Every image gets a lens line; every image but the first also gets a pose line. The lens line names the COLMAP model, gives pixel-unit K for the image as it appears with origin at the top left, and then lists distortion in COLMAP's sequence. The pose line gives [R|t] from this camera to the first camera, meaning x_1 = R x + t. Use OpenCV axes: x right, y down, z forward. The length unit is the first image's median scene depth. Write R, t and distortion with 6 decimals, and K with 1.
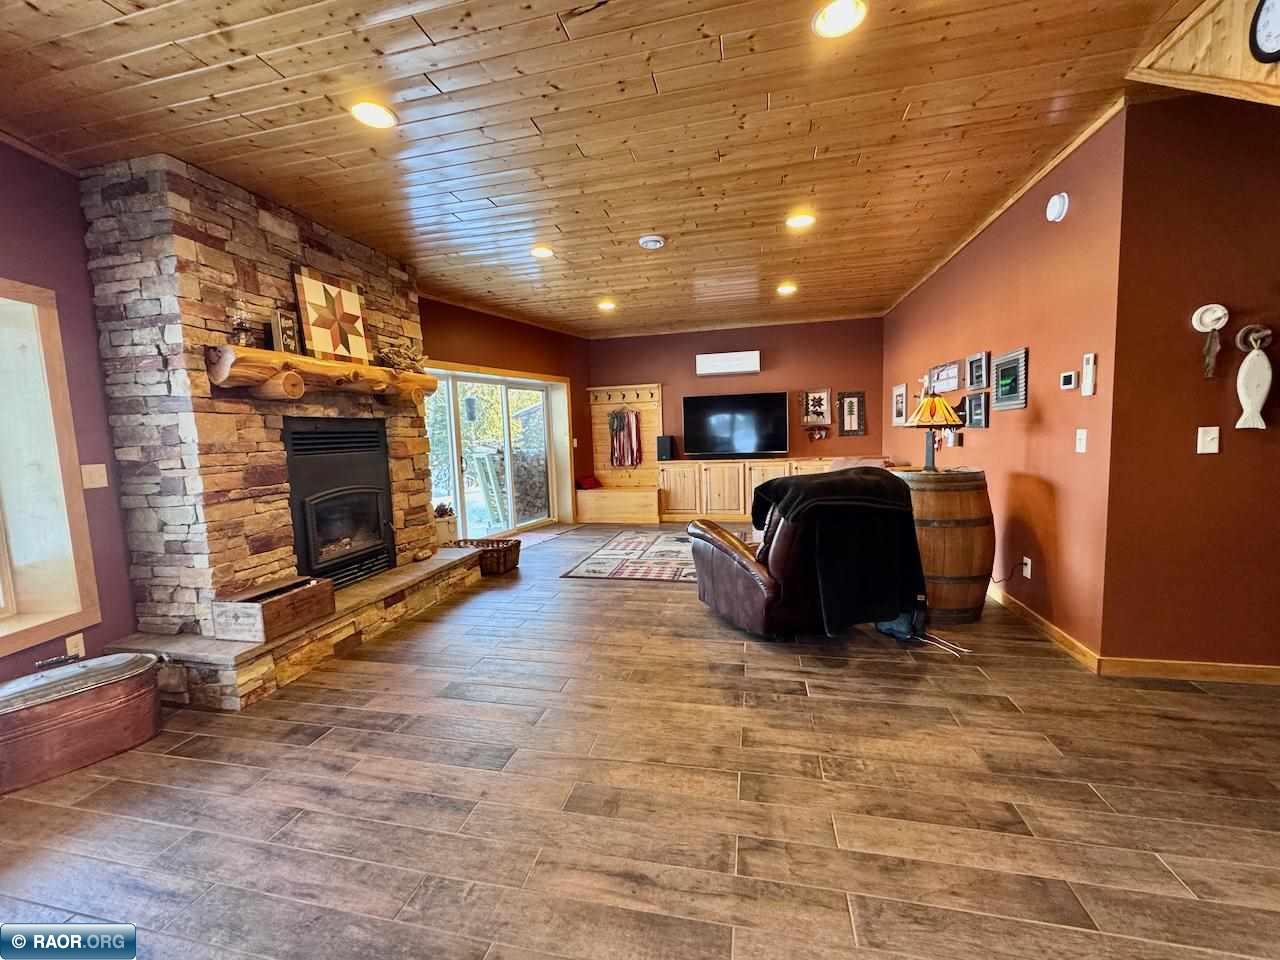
lens RADIAL K [[509.1, 0, 640.0], [0, 509.1, 480.0], [0, 0, 1]] dist [-0.002424, 0.000067]
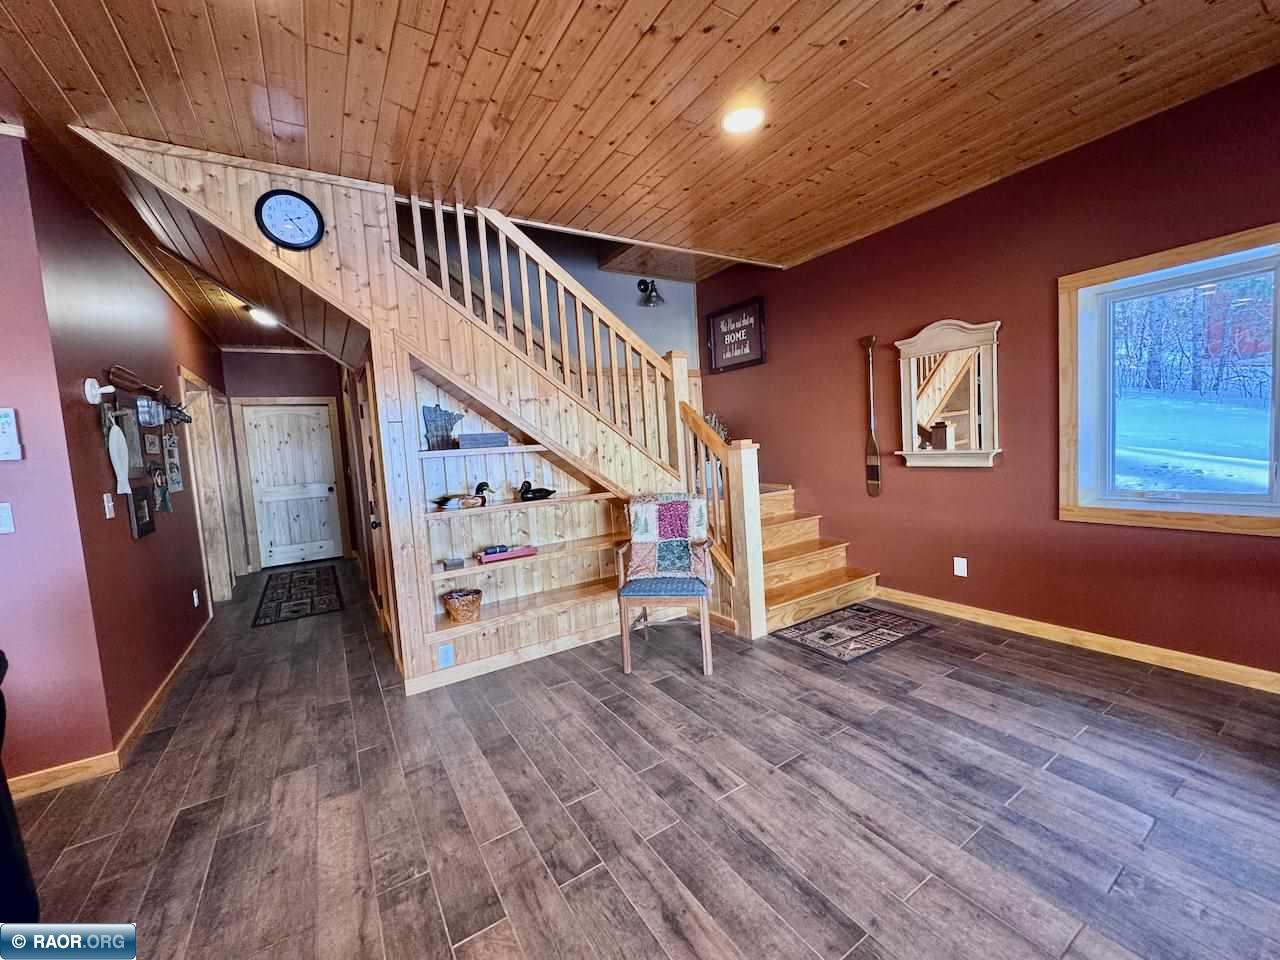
lens RADIAL K [[509.1, 0, 640.0], [0, 509.1, 480.0], [0, 0, 1]] dist [-0.002424, 0.000067]
pose [[-0.703222, 0.027156, 0.710451, -0.289099], [0.154776, 0.981152, 0.115697, -0.058003], [-0.693919, 0.191322, -0.694171, 0.680218]]
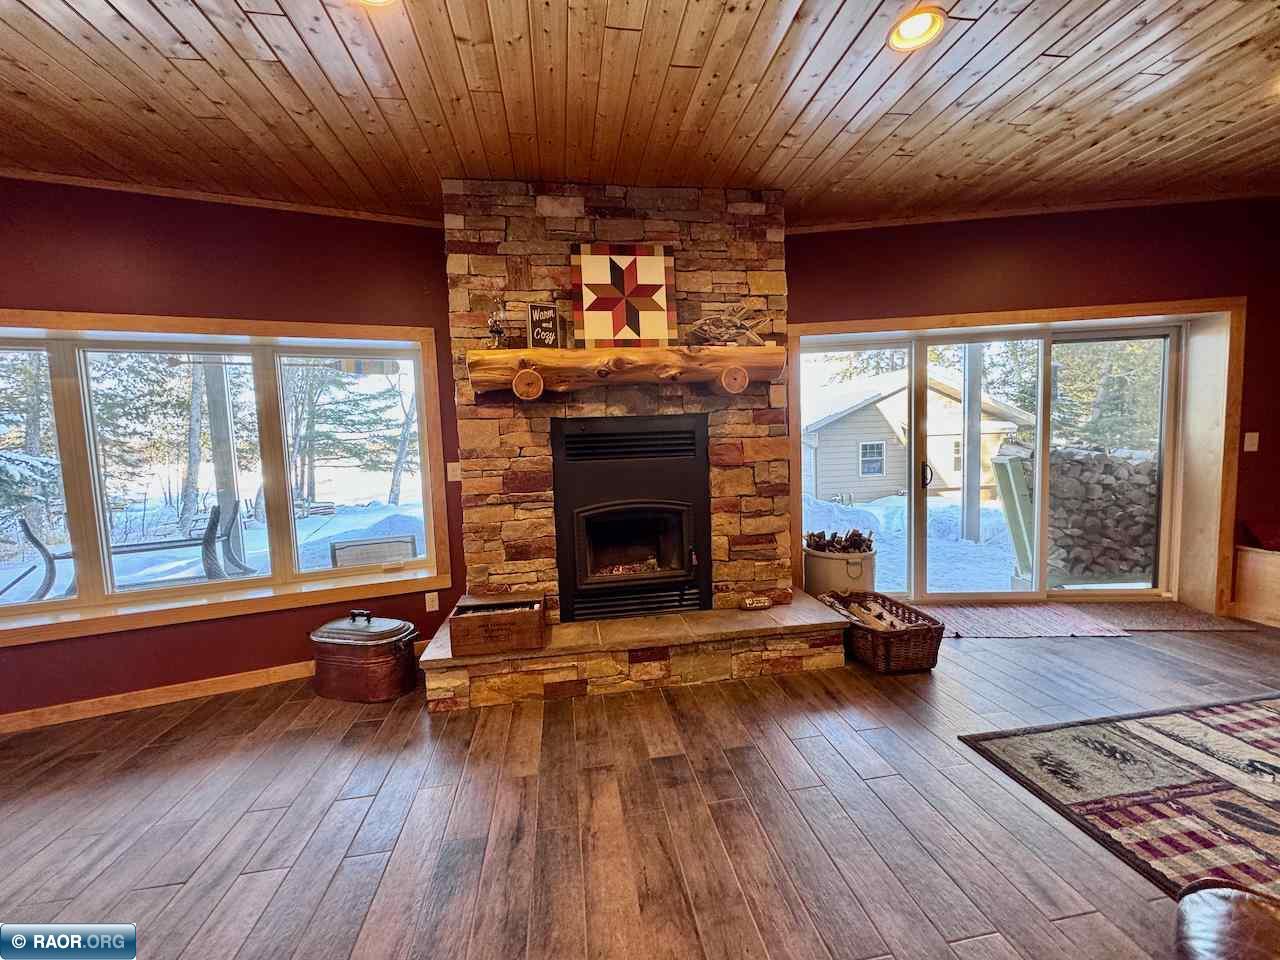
lens RADIAL K [[509.1, 0, 640.0], [0, 509.1, 480.0], [0, 0, 1]] dist [-0.002424, 0.000067]
pose [[0.368948, 0.092120, -0.924874, 0.199908], [-0.063456, 0.995251, 0.073816, -0.084434], [0.927281, 0.031455, 0.373042, 0.736771]]
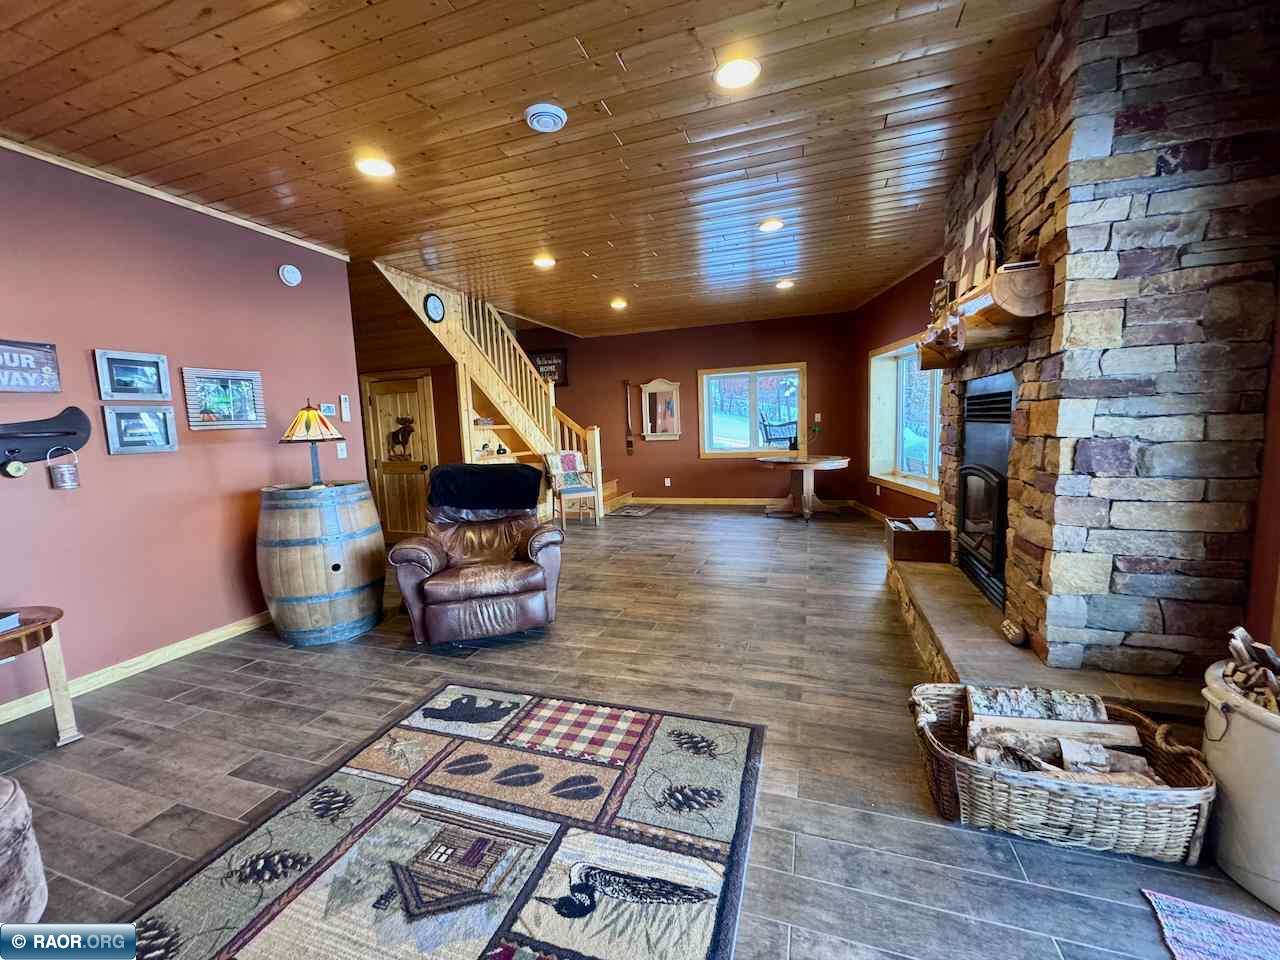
lens RADIAL K [[509.1, 0, 640.0], [0, 509.1, 480.0], [0, 0, 1]] dist [-0.002424, 0.000067]
pose [[-0.991892, 0.064706, 0.109379, -0.148717], [0.085707, 0.976082, 0.199794, -0.174313], [-0.093835, 0.207549, -0.973714, 1.919565]]
